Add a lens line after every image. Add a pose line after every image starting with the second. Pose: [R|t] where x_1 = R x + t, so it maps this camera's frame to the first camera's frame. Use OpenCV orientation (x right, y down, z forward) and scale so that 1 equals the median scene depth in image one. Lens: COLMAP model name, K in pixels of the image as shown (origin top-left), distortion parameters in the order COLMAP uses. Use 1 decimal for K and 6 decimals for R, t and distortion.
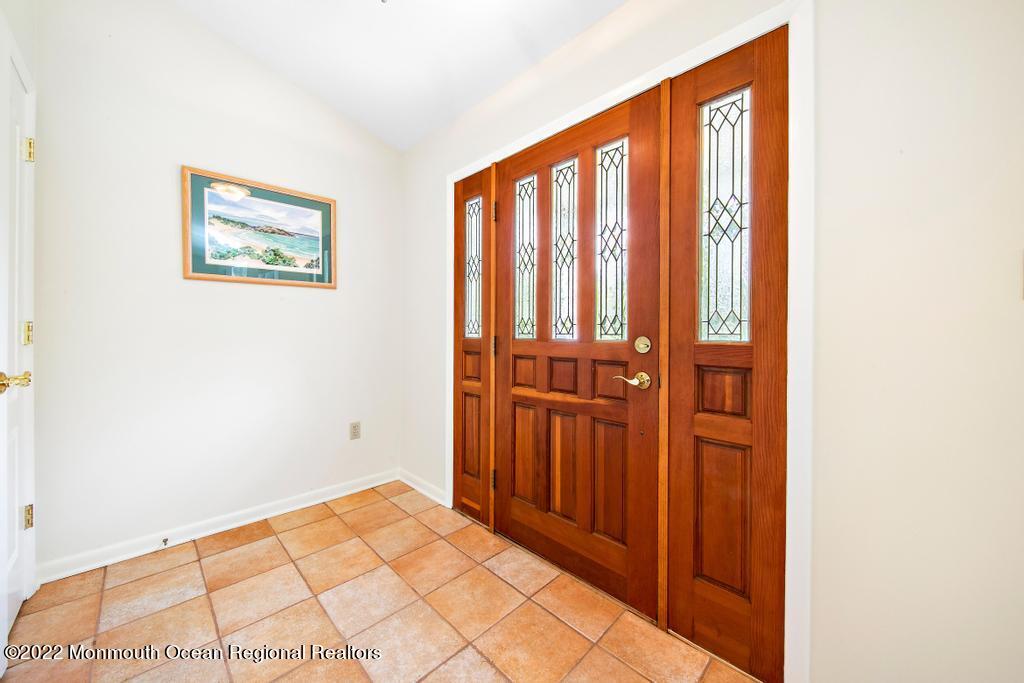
lens RADIAL K [[373.4, 0, 511.7], [0, 373.4, 336.3], [0, 0, 1]] dist [0.007191, -0.000689]
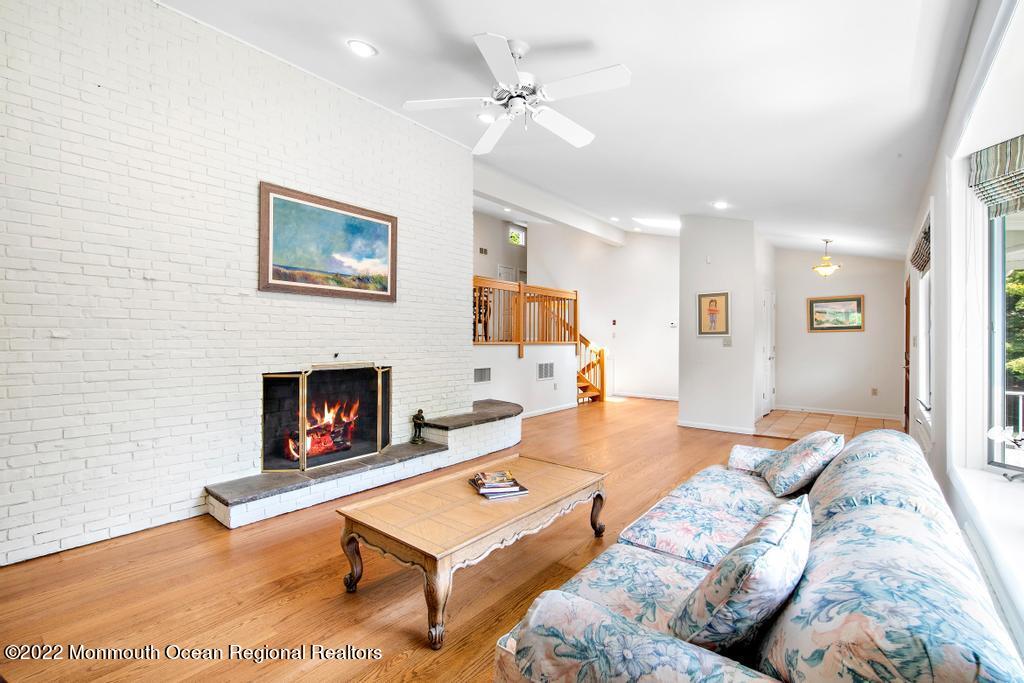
lens RADIAL K [[453.5, 0, 503.2], [0, 453.5, 340.7], [0, 0, 1]] dist [0.008668, -0.001987]
pose [[0.083632, -0.004192, -0.996488, 2.478545], [-0.002542, 0.999987, -0.004420, -0.051806], [0.996493, 0.002903, 0.083620, -1.716605]]
